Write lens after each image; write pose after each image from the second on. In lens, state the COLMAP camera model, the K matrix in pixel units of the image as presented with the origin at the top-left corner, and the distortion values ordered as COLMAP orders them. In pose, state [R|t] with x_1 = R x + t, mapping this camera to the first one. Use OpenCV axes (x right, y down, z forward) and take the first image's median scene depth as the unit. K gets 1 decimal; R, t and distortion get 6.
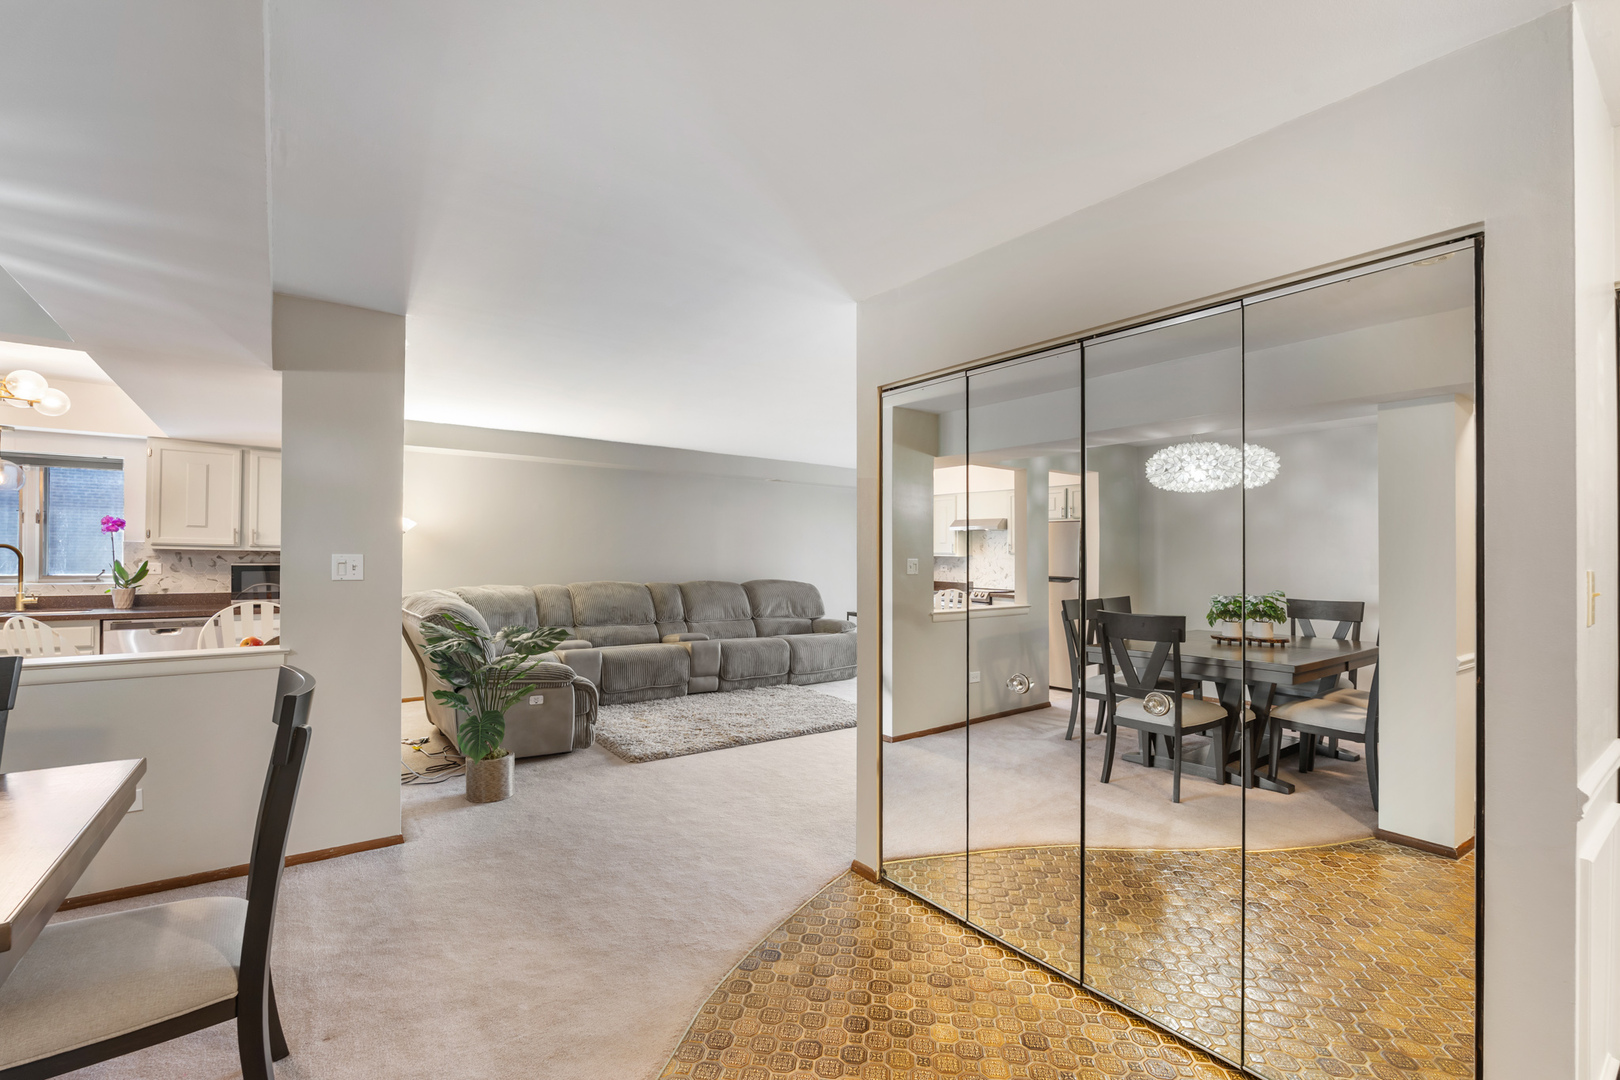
lens RADIAL K [[720.0, 0, 810.0], [0, 720.0, 540.0], [0, 0, 1]] dist [-0.001628, -0.000339]
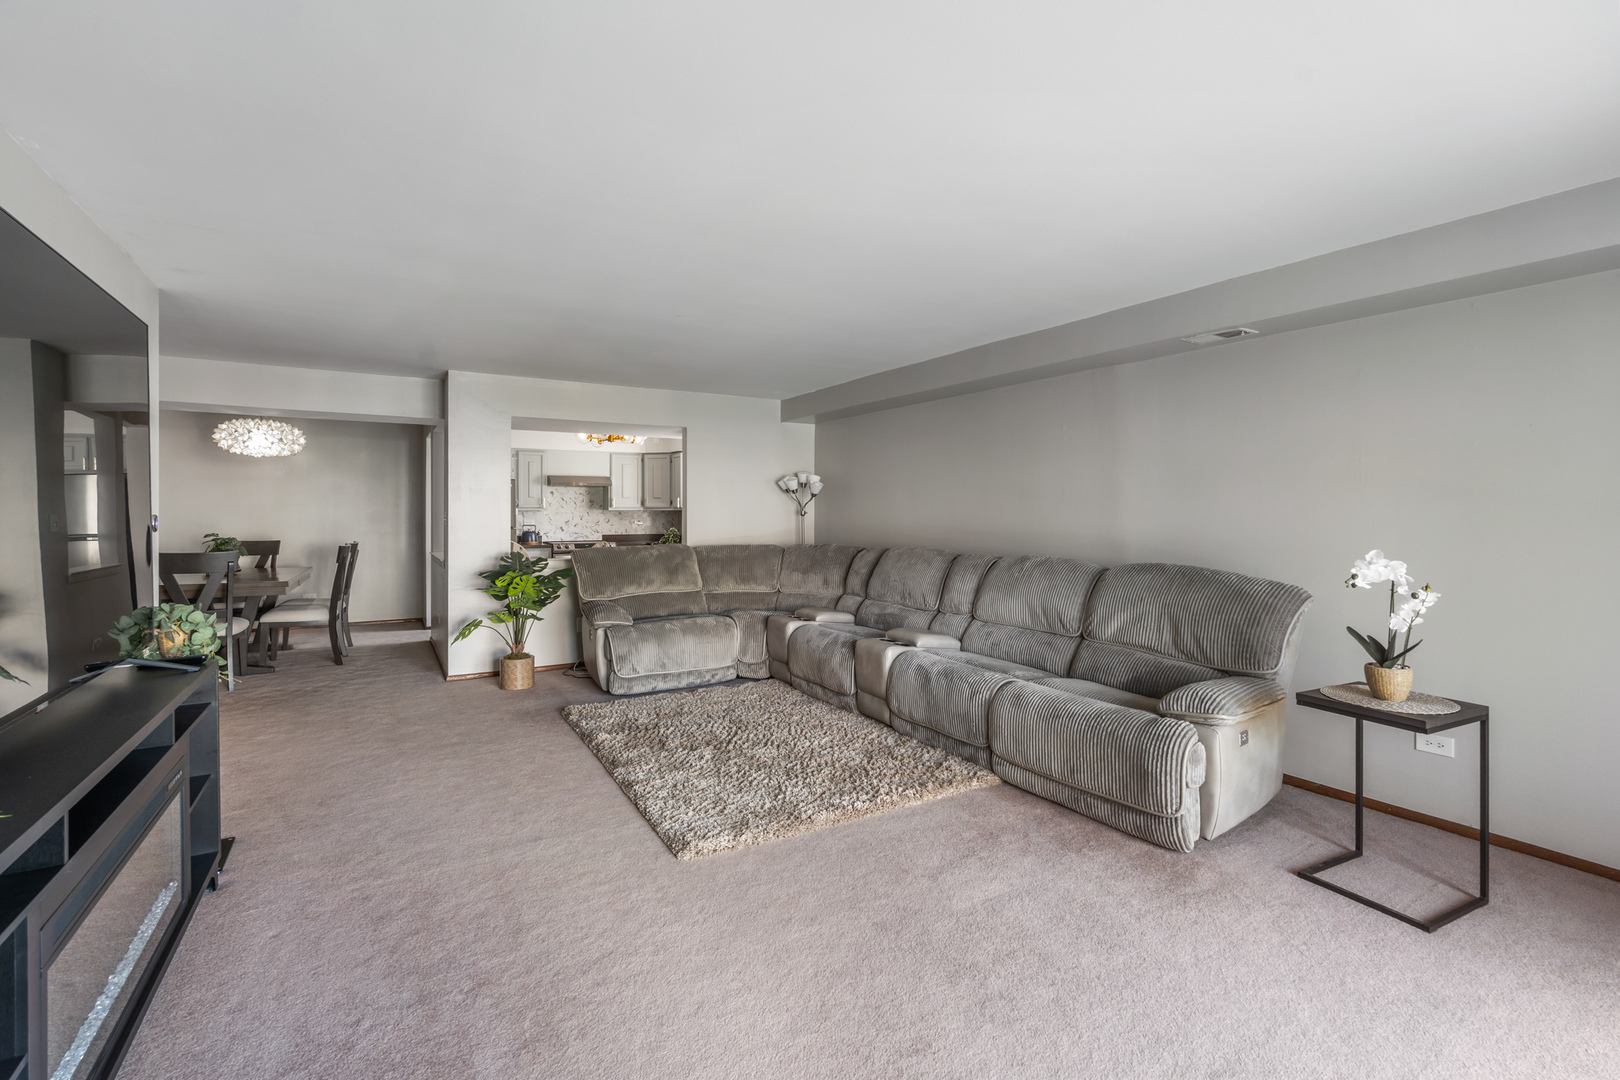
lens RADIAL K [[723.2, 0, 808.4], [0, 723.2, 506.1], [0, 0, 1]] dist [-0.001003, -0.000029]
pose [[-0.110082, -0.018309, -0.993754, 0.679534], [0.012429, 0.999727, -0.019796, 0.034859], [0.993845, -0.014530, -0.109825, 1.312681]]
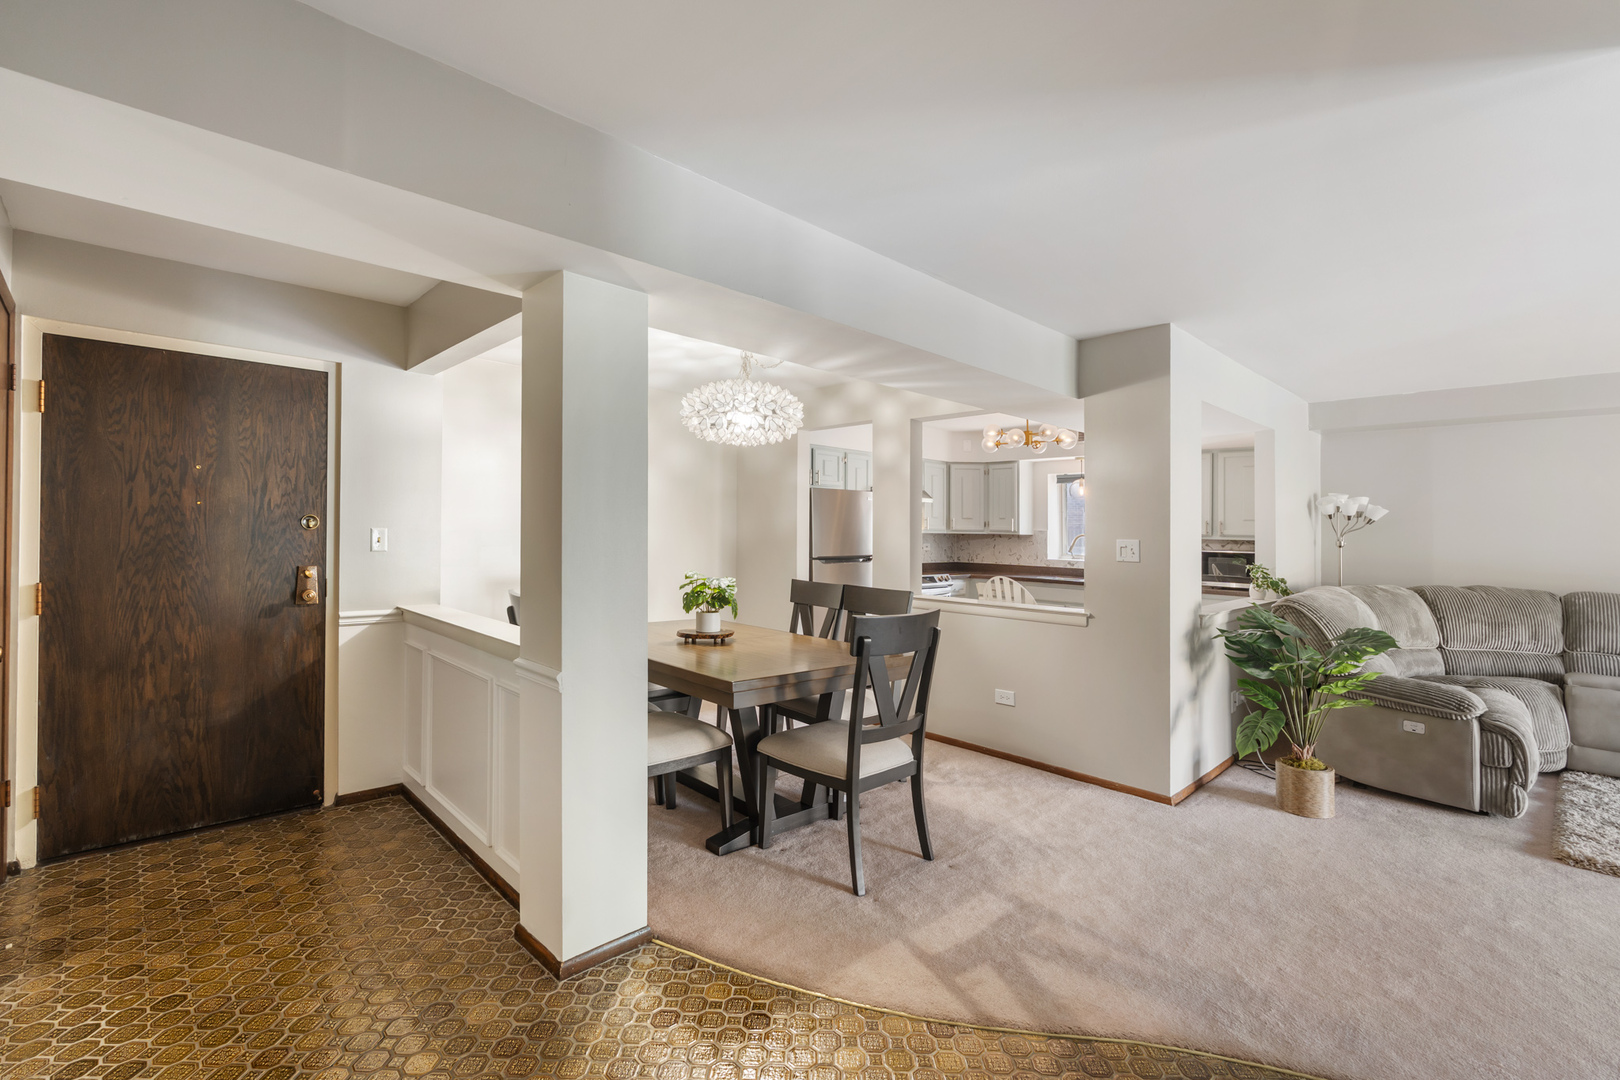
lens RADIAL K [[717.2, 0, 807.3], [0, 717.2, 523.2], [0, 0, 1]] dist [-0.000658, -0.000089]
pose [[0.121150, -0.017309, -0.992483, 0.292291], [0.003916, 0.999849, -0.016960, 0.005337], [0.992626, -0.001832, 0.121199, 0.204009]]
